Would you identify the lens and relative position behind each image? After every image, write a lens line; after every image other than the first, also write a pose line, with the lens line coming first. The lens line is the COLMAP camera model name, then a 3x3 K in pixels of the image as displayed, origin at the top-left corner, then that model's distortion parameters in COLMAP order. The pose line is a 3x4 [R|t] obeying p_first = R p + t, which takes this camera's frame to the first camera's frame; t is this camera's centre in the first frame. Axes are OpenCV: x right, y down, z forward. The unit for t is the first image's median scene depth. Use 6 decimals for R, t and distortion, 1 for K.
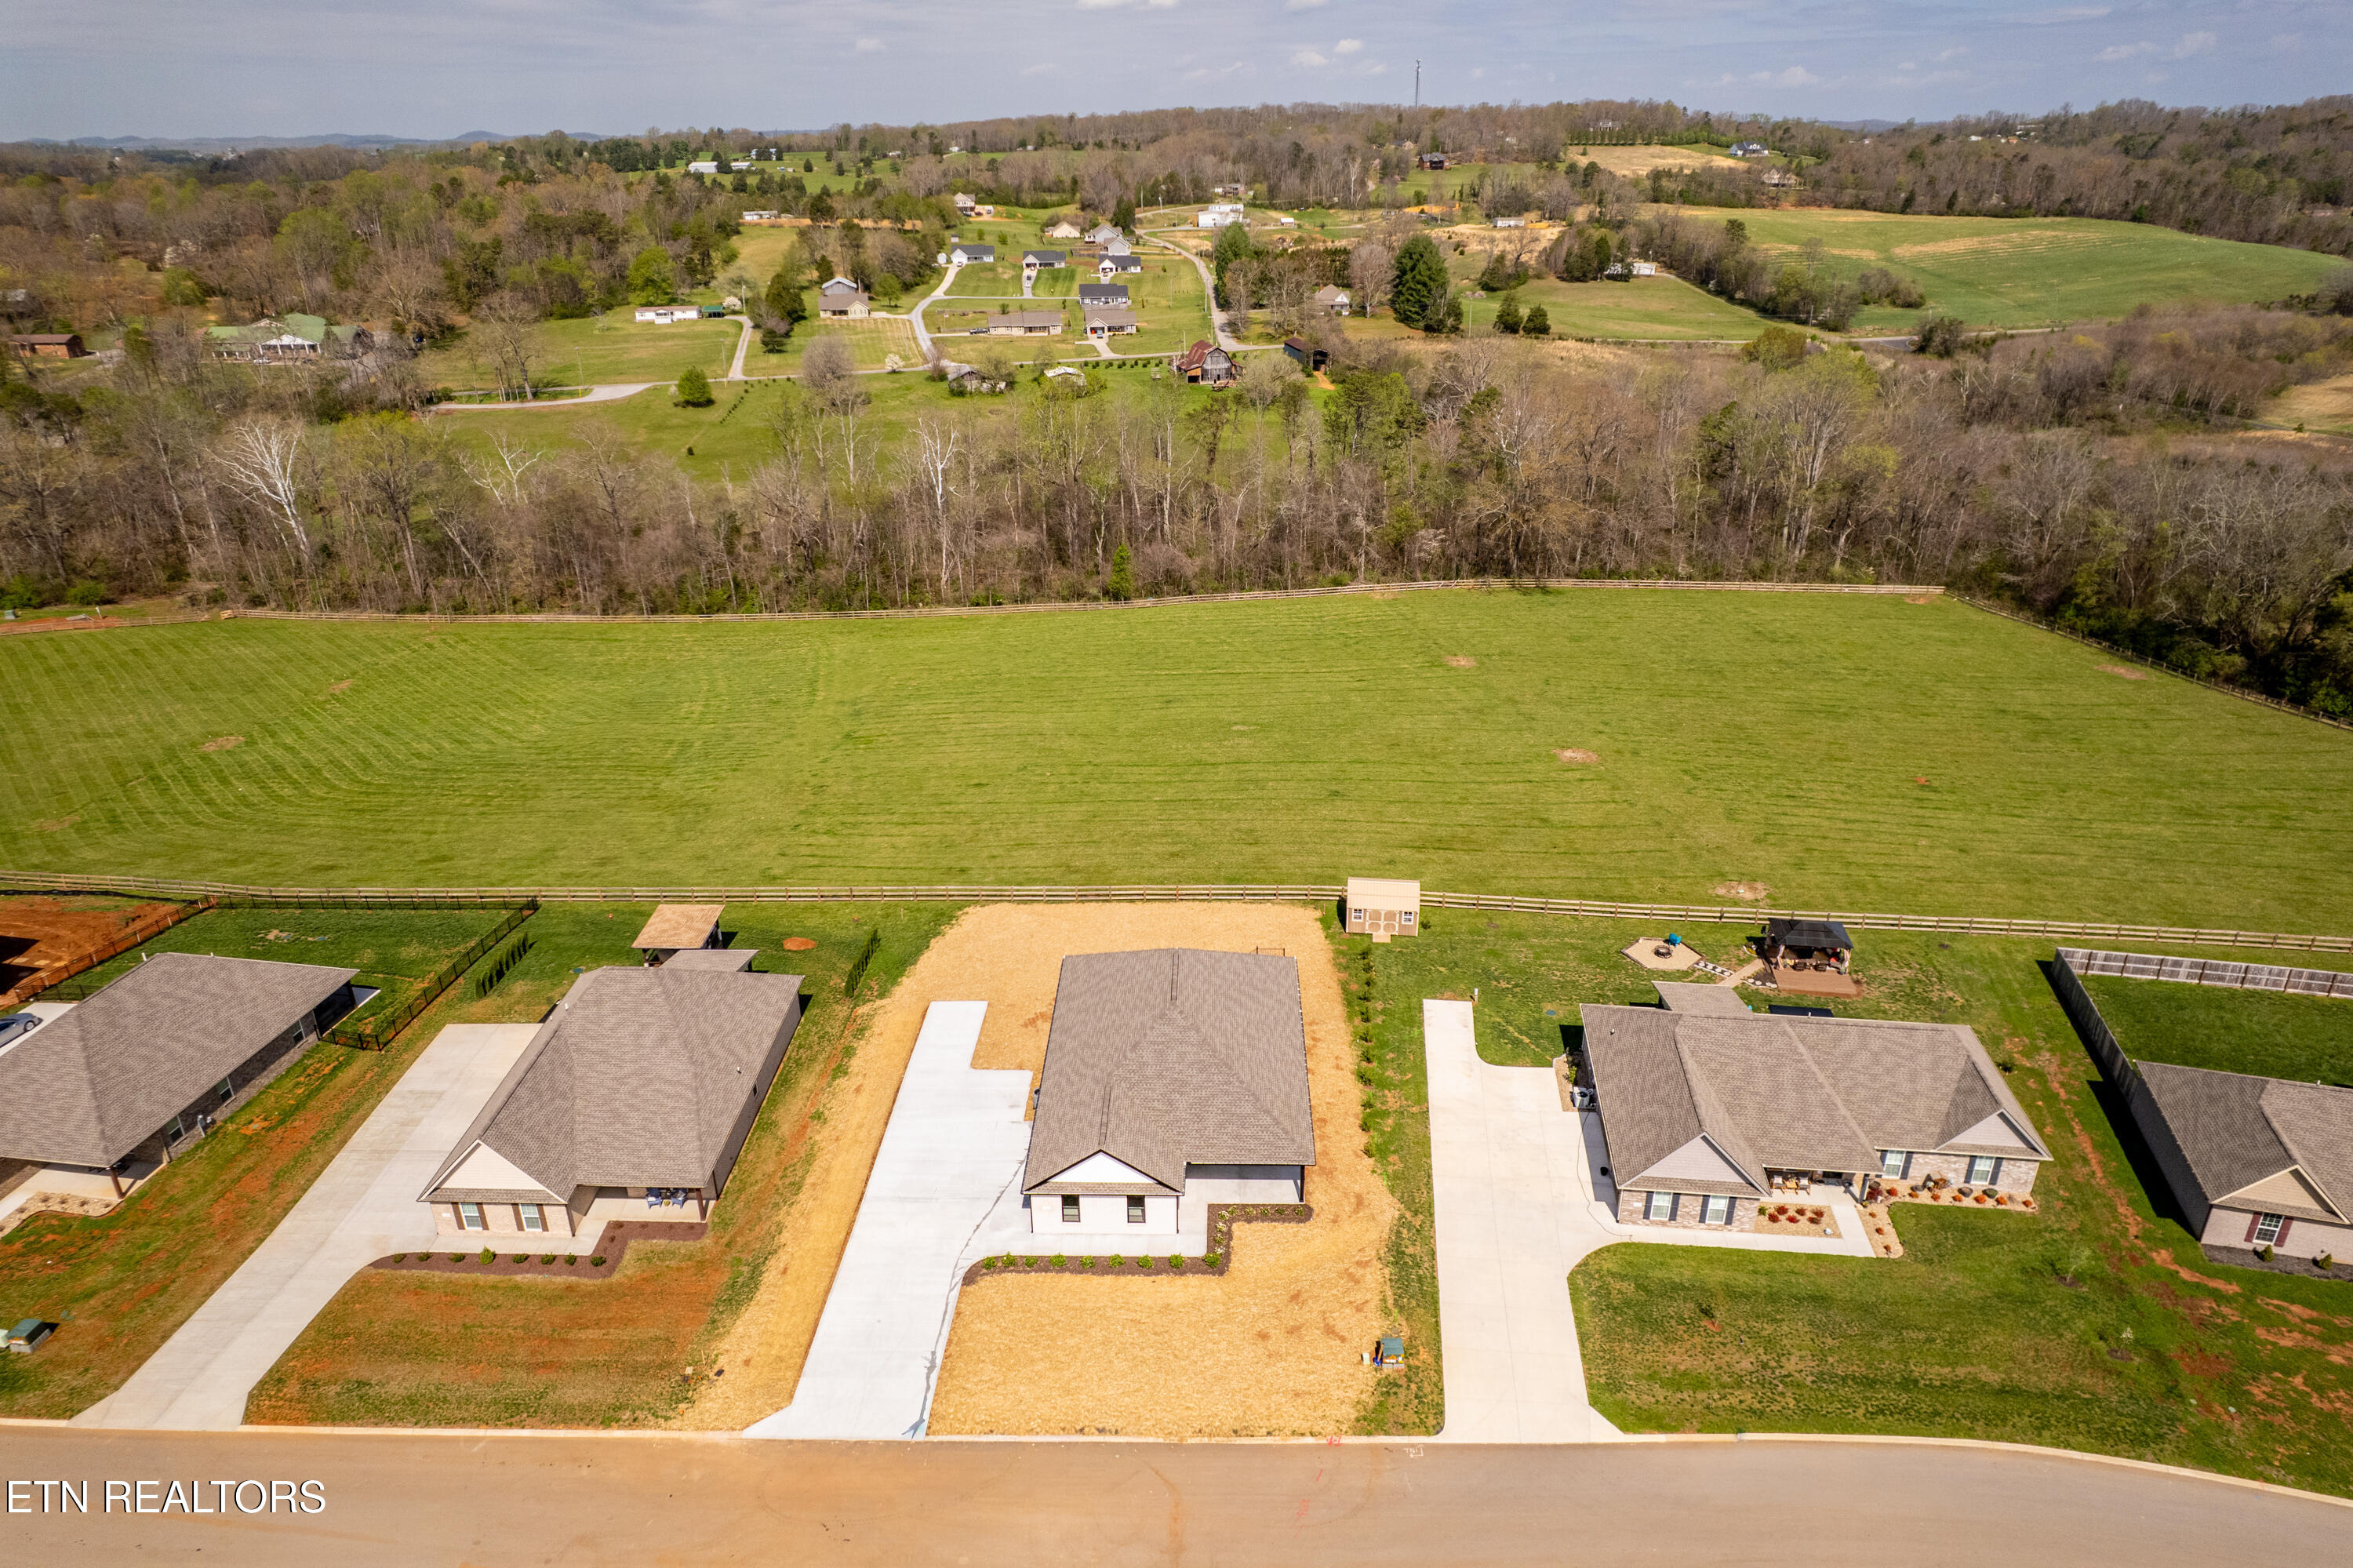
lens RADIAL K [[1504.6, 0, 1176.6], [0, 1504.6, 791.6], [0, 0, 1]] dist [-0.074353, 0.064155]
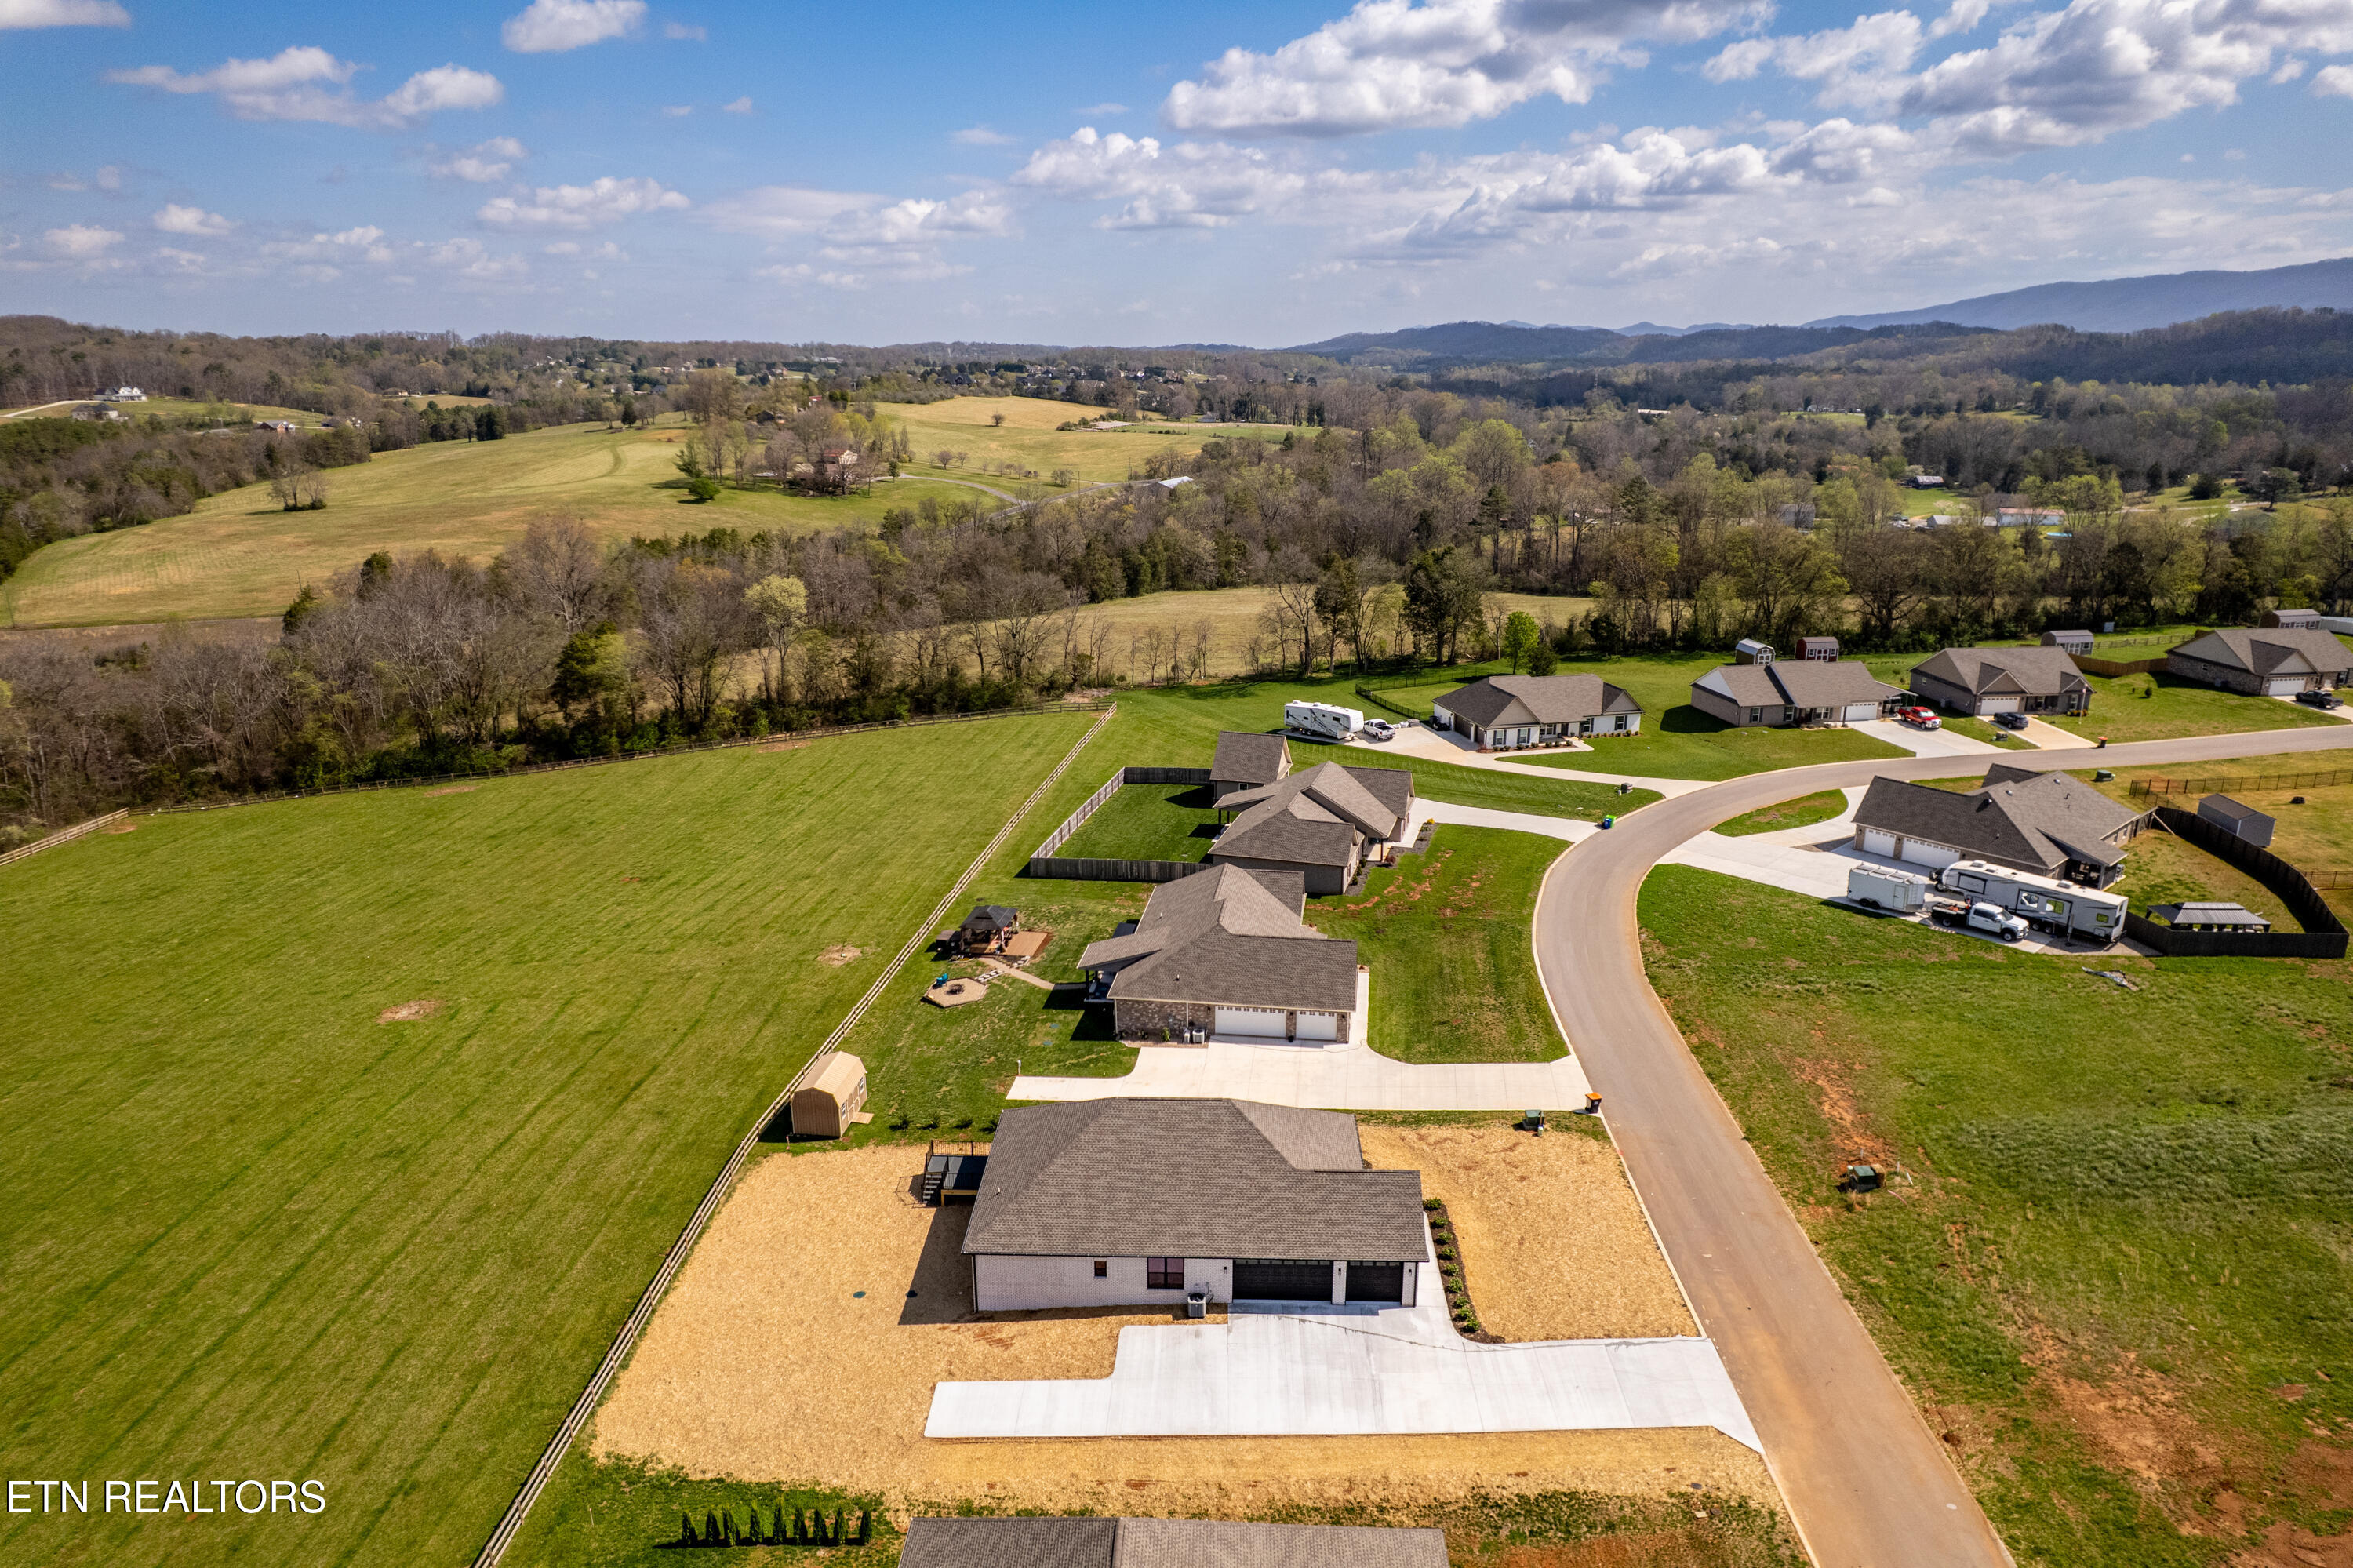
lens RADIAL K [[1498.7, 0, 1182.6], [0, 1498.7, 813.8], [0, 0, 1]] dist [-0.074692, 0.062555]
pose [[0.004972, -0.290152, 0.956968, -0.698879], [0.408067, 0.874263, 0.262956, -0.230520], [-0.912938, 0.389200, 0.122748, 0.661856]]
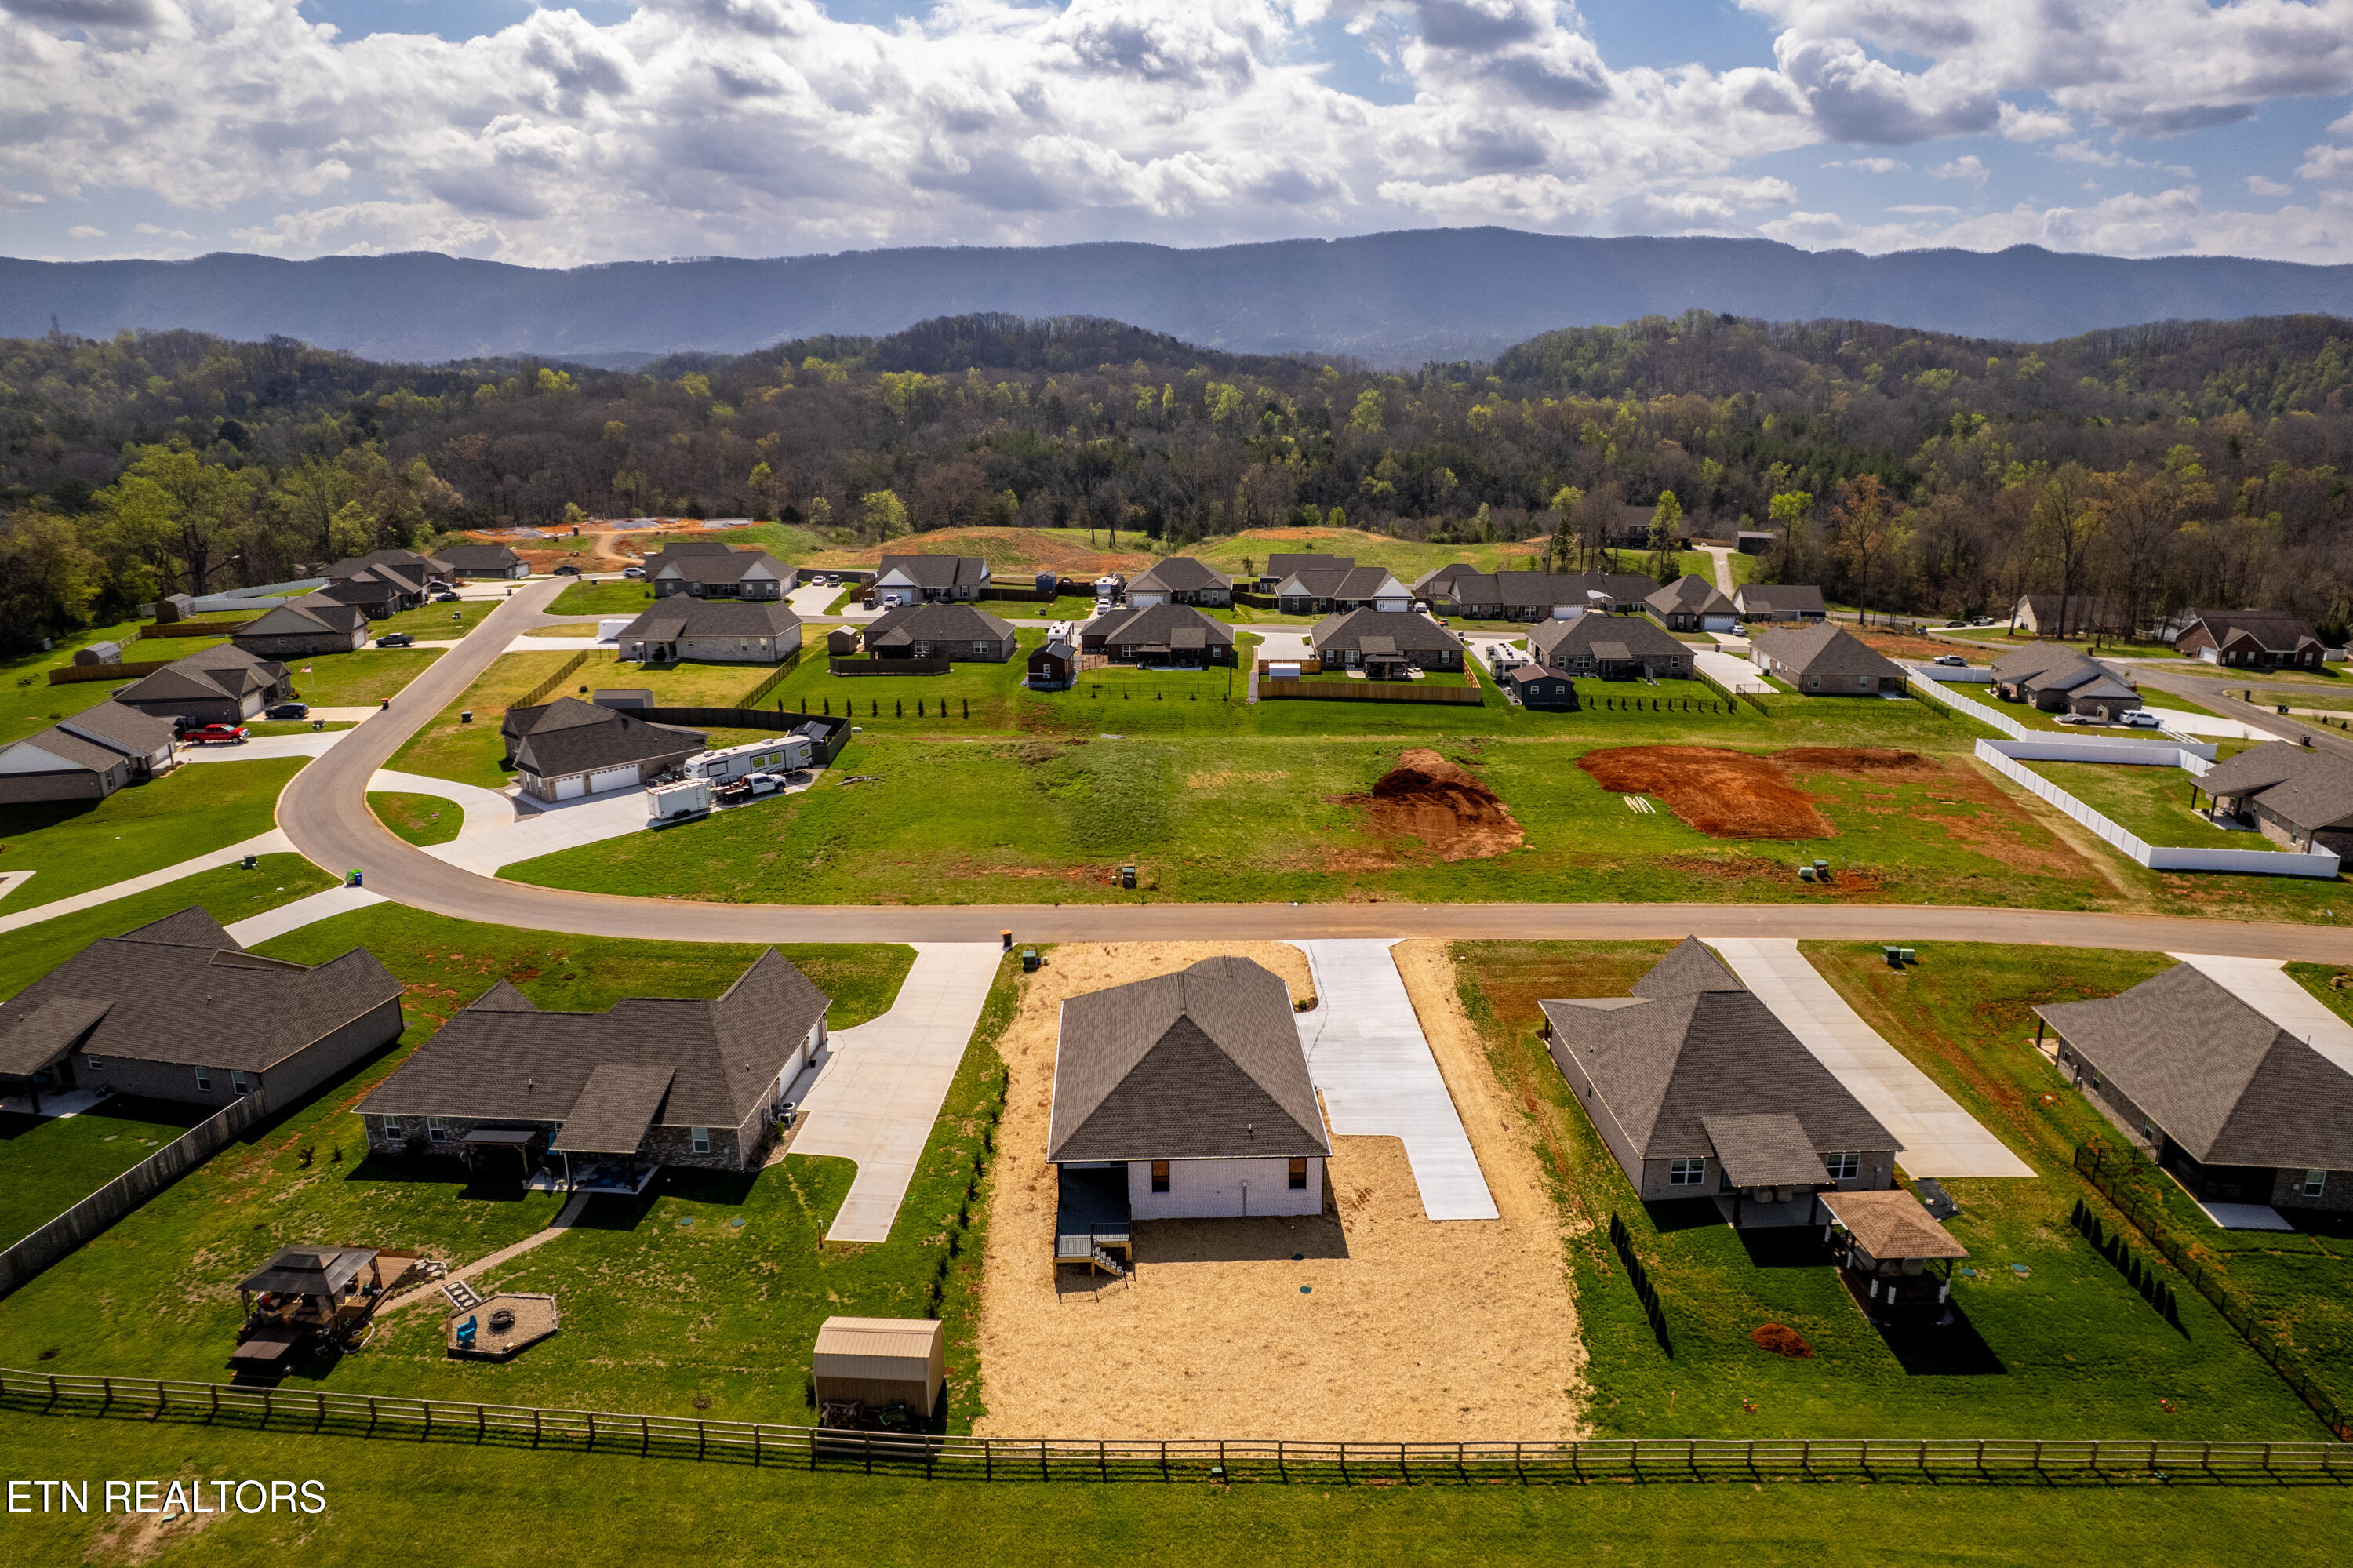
lens RADIAL K [[1504.6, 0, 1176.6], [0, 1504.6, 791.6], [0, 0, 1]] dist [-0.074353, 0.064155]
pose [[-0.998218, 0.029229, -0.052032, 0.042280], [-0.010908, 0.767806, 0.640589, -0.522554], [0.058674, 0.640015, -0.766119, 1.388683]]
